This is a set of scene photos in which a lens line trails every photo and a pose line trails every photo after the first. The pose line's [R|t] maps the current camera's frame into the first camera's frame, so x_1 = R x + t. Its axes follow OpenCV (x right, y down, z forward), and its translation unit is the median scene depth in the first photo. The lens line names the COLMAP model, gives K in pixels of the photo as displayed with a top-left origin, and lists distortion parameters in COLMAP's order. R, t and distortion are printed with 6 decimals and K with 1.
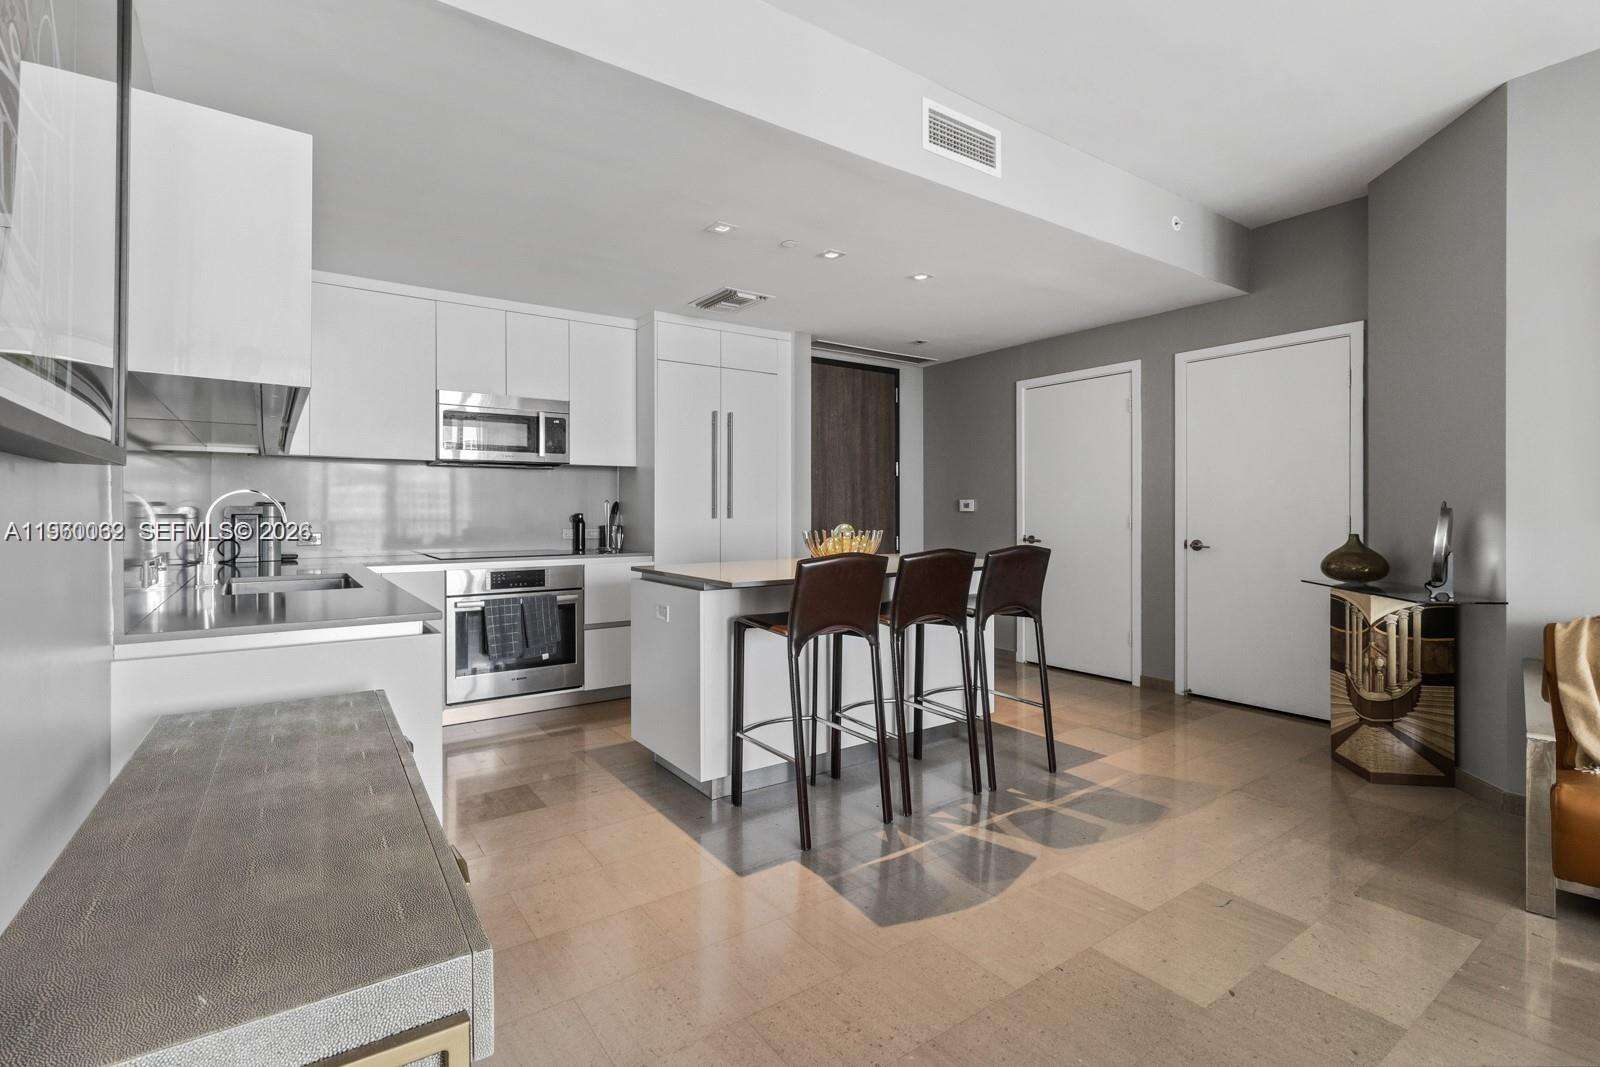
lens RADIAL K [[746.1, 0, 795.7], [0, 746.1, 523.7], [0, 0, 1]] dist [0.002606, 0.000647]
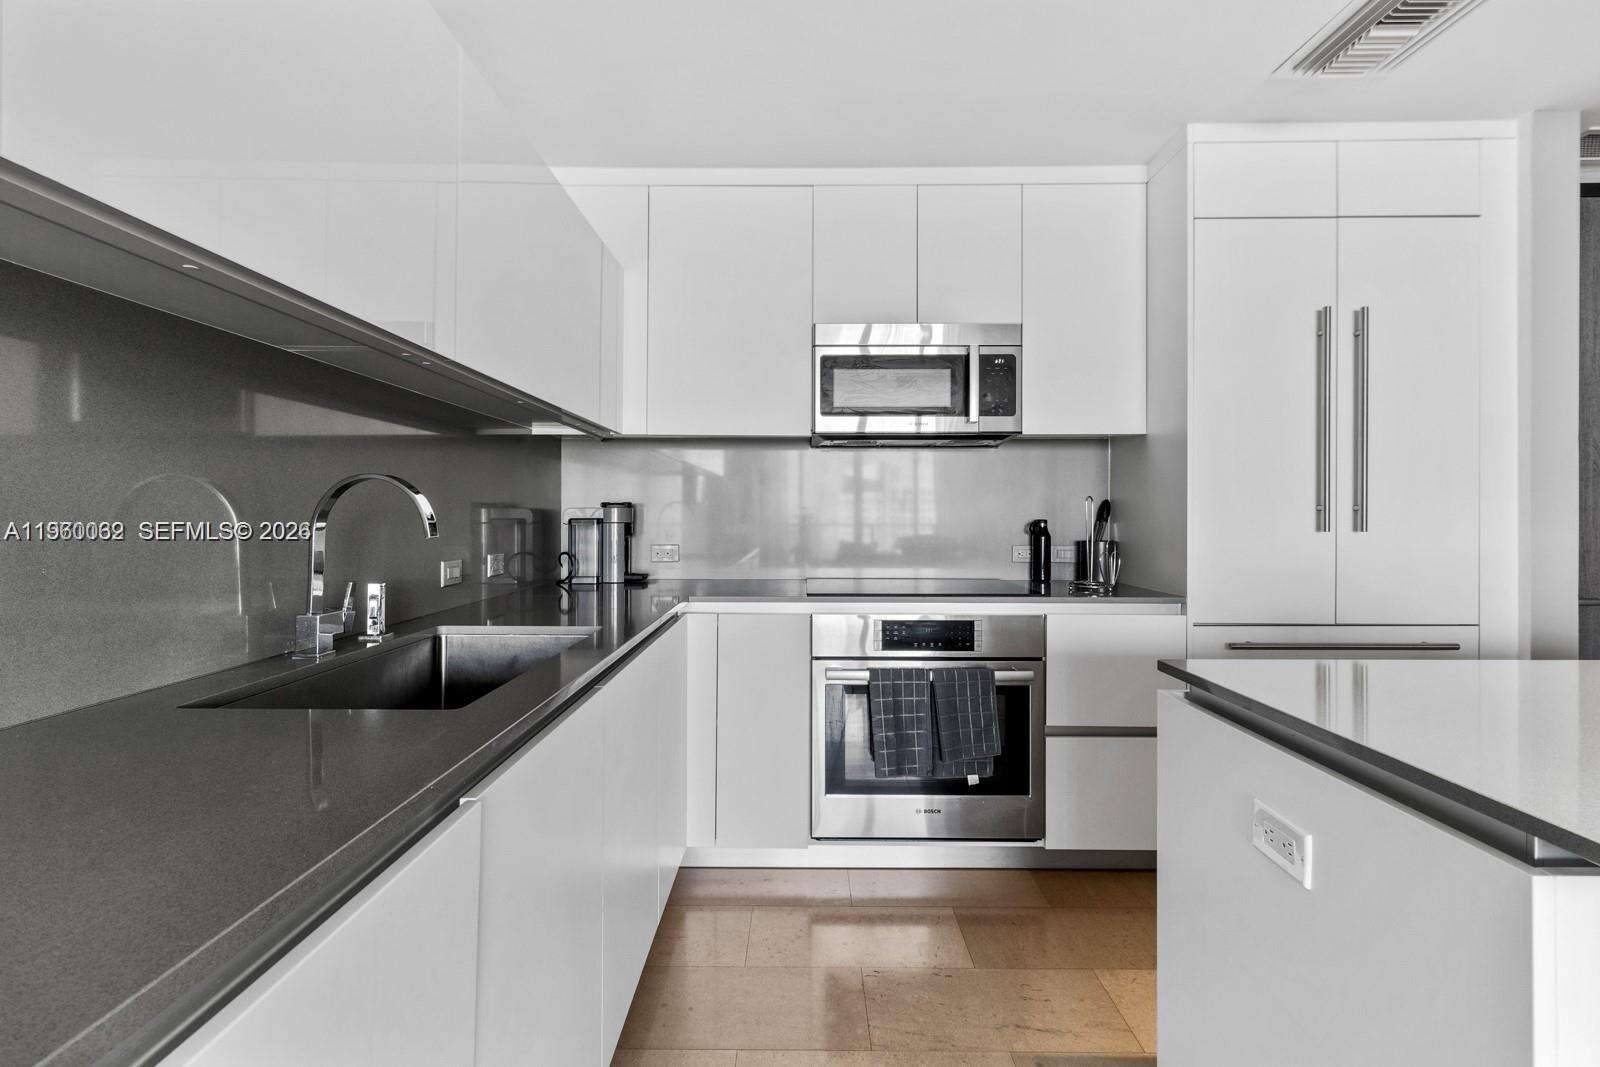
lens RADIAL K [[746.1, 0, 798.0], [0, 746.1, 509.2], [0, 0, 1]] dist [0.002606, 0.000647]
pose [[0.816289, -0.001465, -0.577641, -0.114497], [-0.012384, 0.999723, -0.020035, -0.008579], [0.577511, 0.023507, 0.816045, 0.441127]]
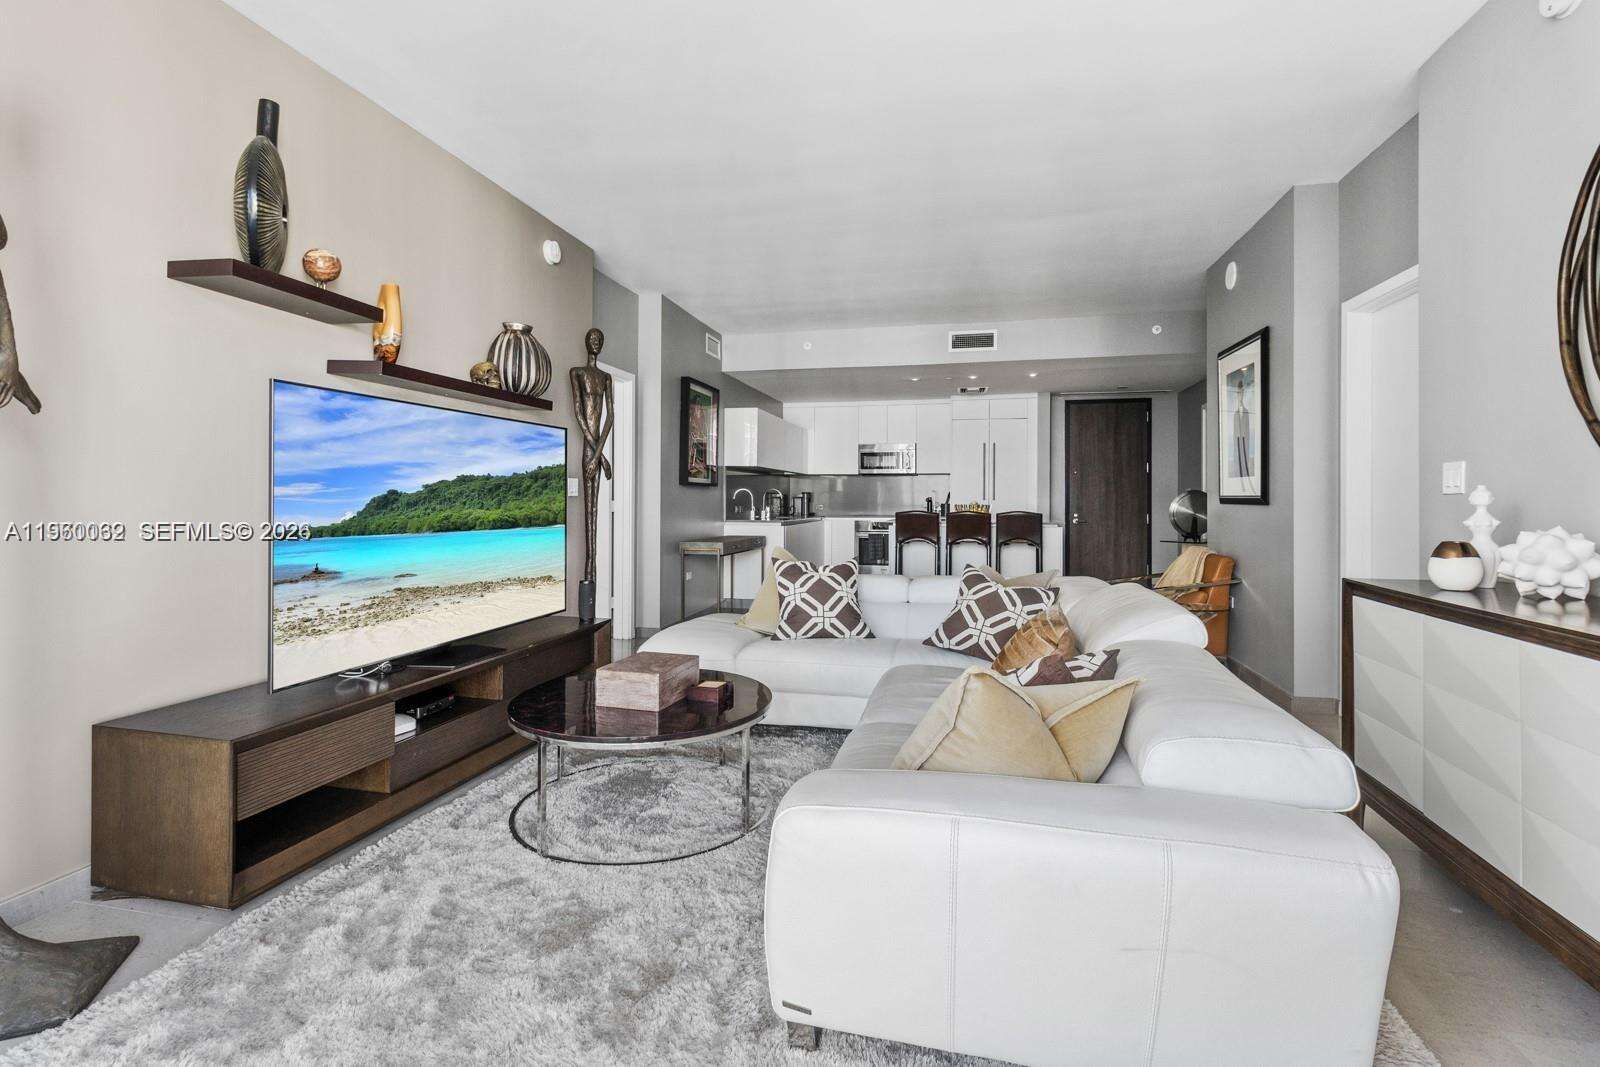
lens RADIAL K [[746.1, 0, 780.7], [0, 746.1, 490.9], [0, 0, 1]] dist [0.002606, 0.000647]
pose [[0.650411, -0.005916, -0.759559, 1.058996], [-0.016679, 0.999617, -0.022068, 0.021924], [0.759399, 0.027022, 0.650064, -0.657899]]
